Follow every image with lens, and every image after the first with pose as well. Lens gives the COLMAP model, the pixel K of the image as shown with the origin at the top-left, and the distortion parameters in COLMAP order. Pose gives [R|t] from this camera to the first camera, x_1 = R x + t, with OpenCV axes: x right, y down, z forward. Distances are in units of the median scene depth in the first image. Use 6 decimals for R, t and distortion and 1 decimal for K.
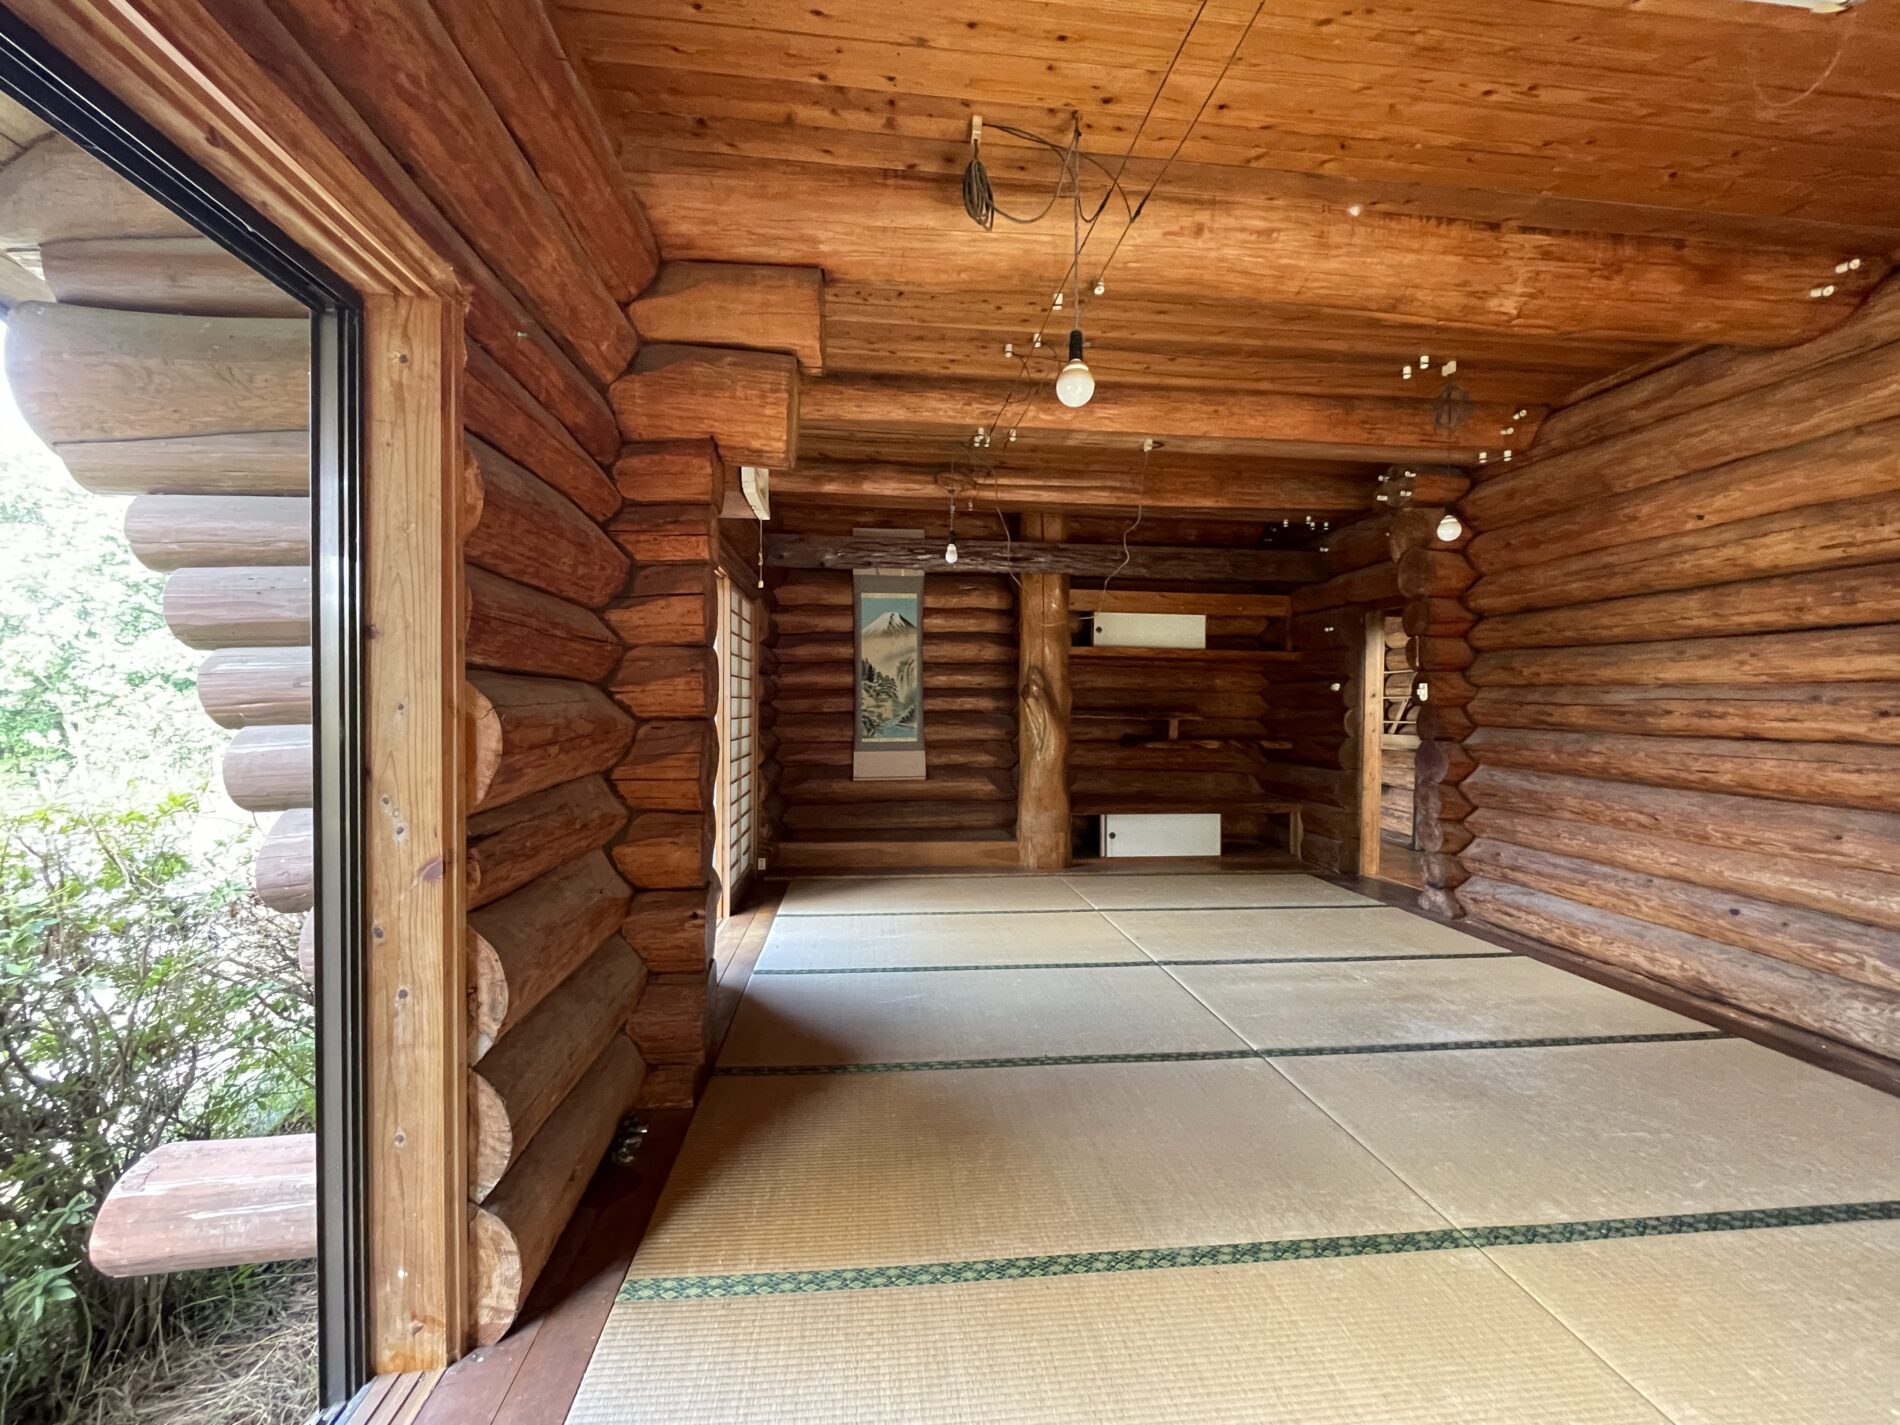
lens RADIAL K [[790.5, 0, 948.6], [0, 790.5, 714.7], [0, 0, 1]] dist [-0.001893, -0.000303]
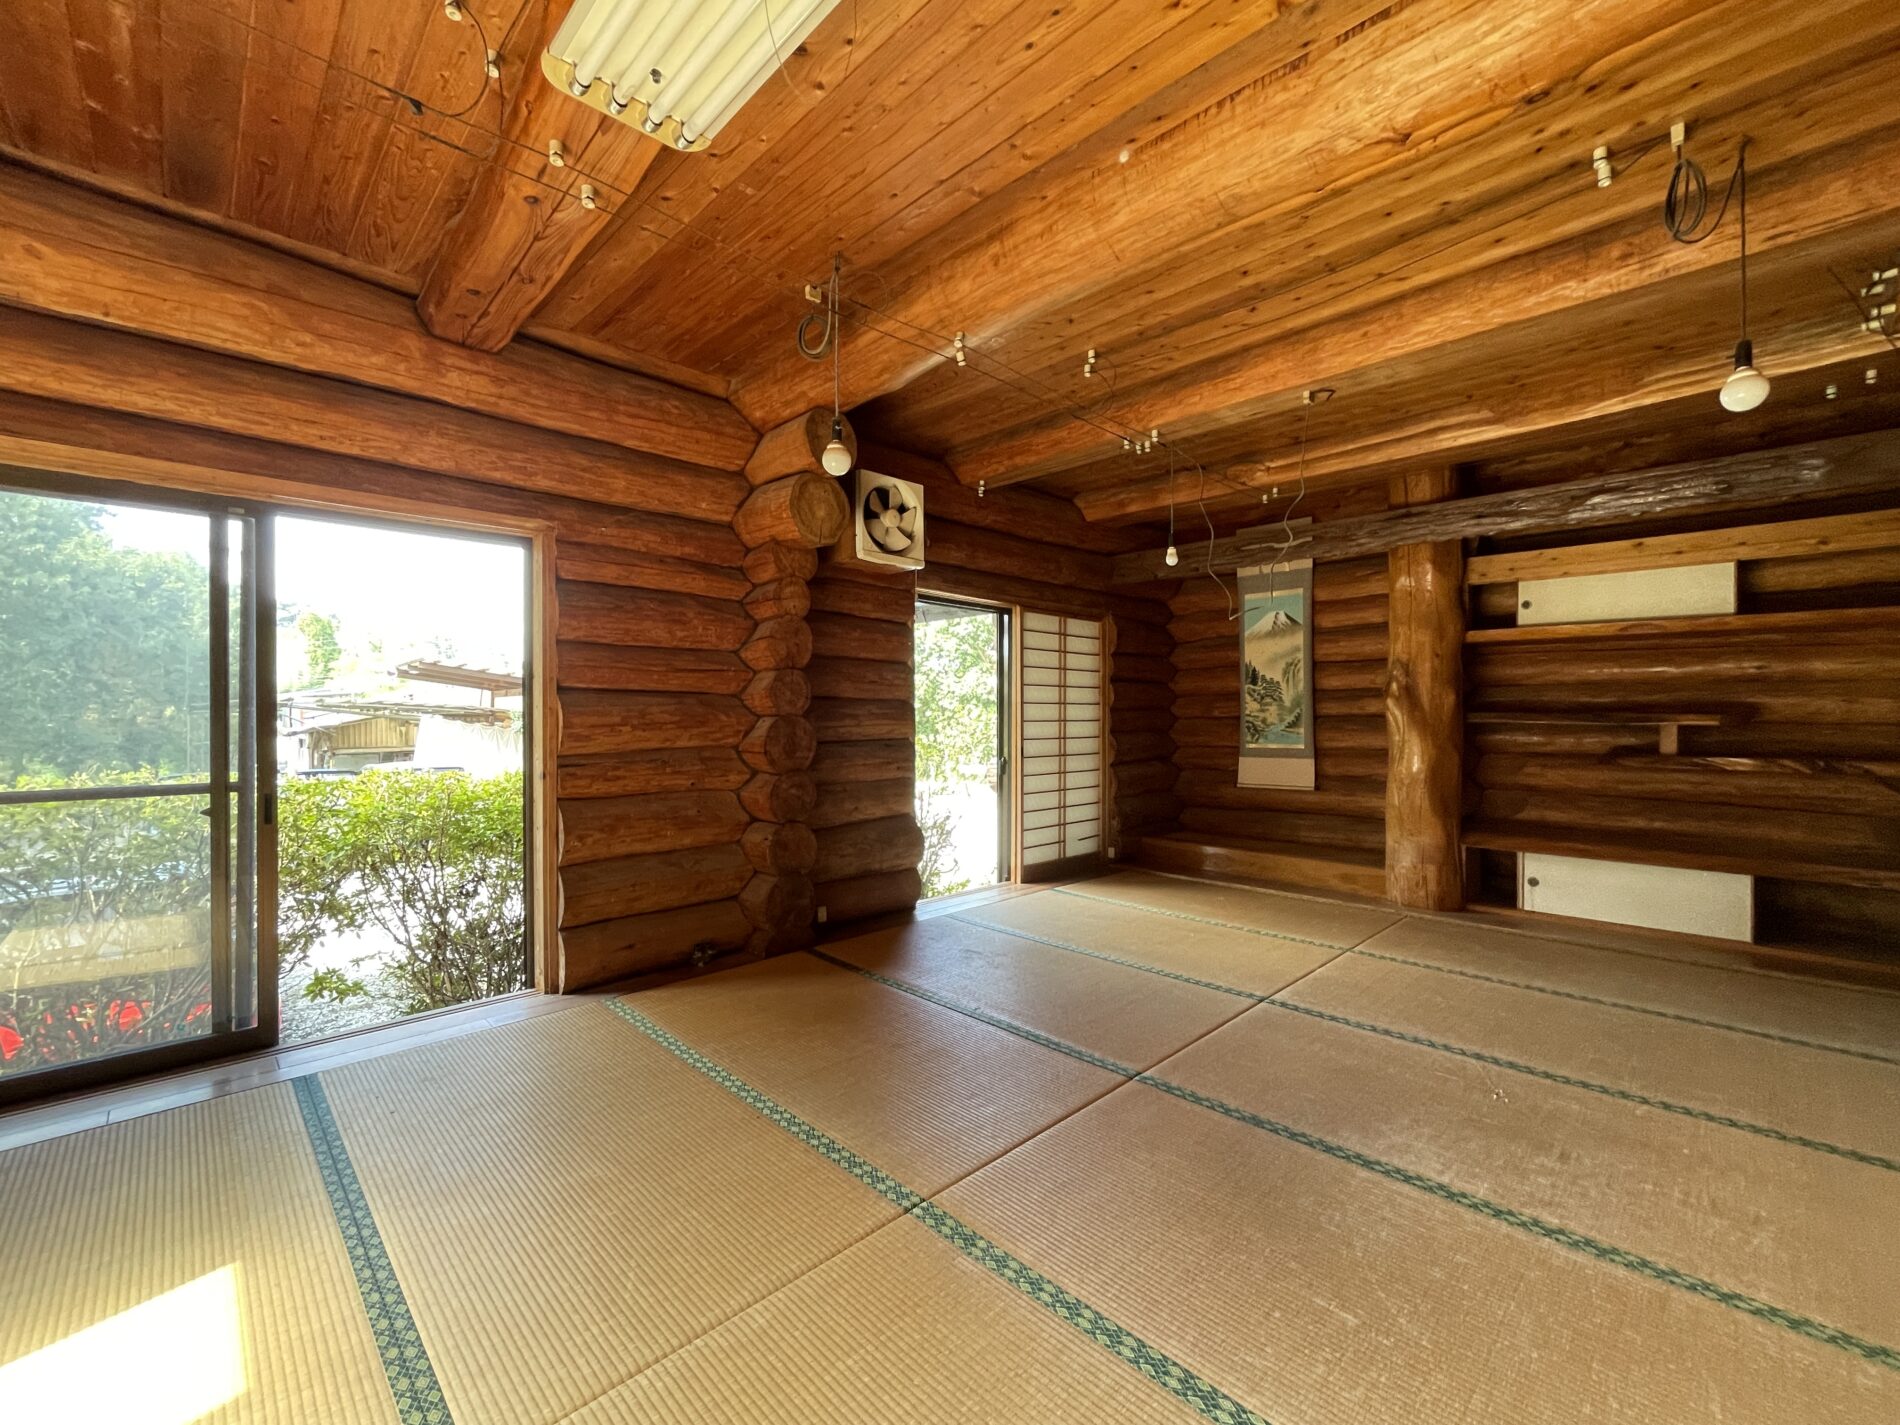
lens RADIAL K [[790.5, 0, 948.6], [0, 790.5, 714.7], [0, 0, 1]] dist [-0.001893, -0.000303]
pose [[0.622580, -0.007335, -0.782522, 0.461529], [-0.004856, 0.999901, -0.013236, 0.009501], [0.782541, 0.012041, 0.622482, 0.116589]]
